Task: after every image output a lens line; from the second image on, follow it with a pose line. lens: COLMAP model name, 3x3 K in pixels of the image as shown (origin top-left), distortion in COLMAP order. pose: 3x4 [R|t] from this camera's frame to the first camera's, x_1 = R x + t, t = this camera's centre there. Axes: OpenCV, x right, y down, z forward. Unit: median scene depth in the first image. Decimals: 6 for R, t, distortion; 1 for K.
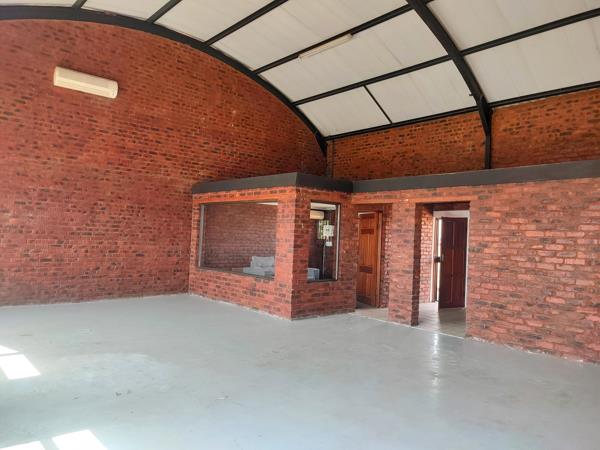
lens RADIAL K [[435.5, 0, 300.0], [0, 435.5, 225.0], [0, 0, 1]] dist [0.030491, -0.000476]
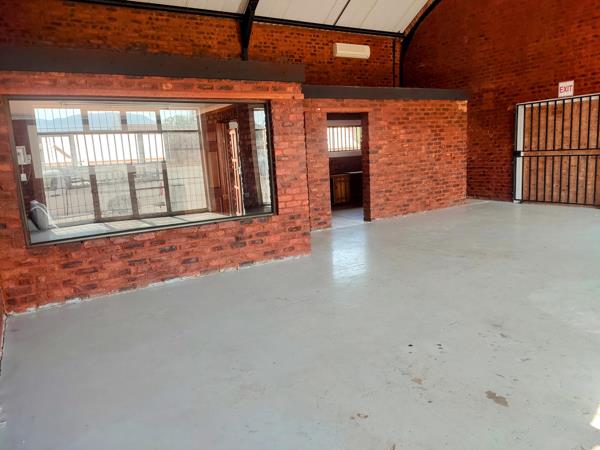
lens RADIAL K [[435.5, 0, 300.0], [0, 435.5, 225.0], [0, 0, 1]] dist [0.030491, -0.000476]
pose [[0.180945, -0.212273, 0.960312, -0.632067], [0.039321, 0.977210, 0.208599, -0.006060], [-0.982707, 0.000015, 0.185169, 0.682020]]
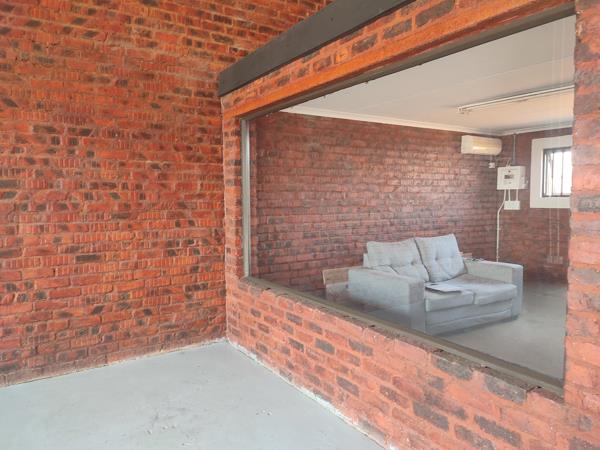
lens RADIAL K [[435.5, 0, 300.0], [0, 435.5, 225.0], [0, 0, 1]] dist [0.030491, -0.000476]
pose [[0.985528, -0.037606, -0.165291, -0.119037], [0.051674, 0.995321, 0.081650, 0.018361], [0.161447, -0.089010, 0.982859, 0.645476]]
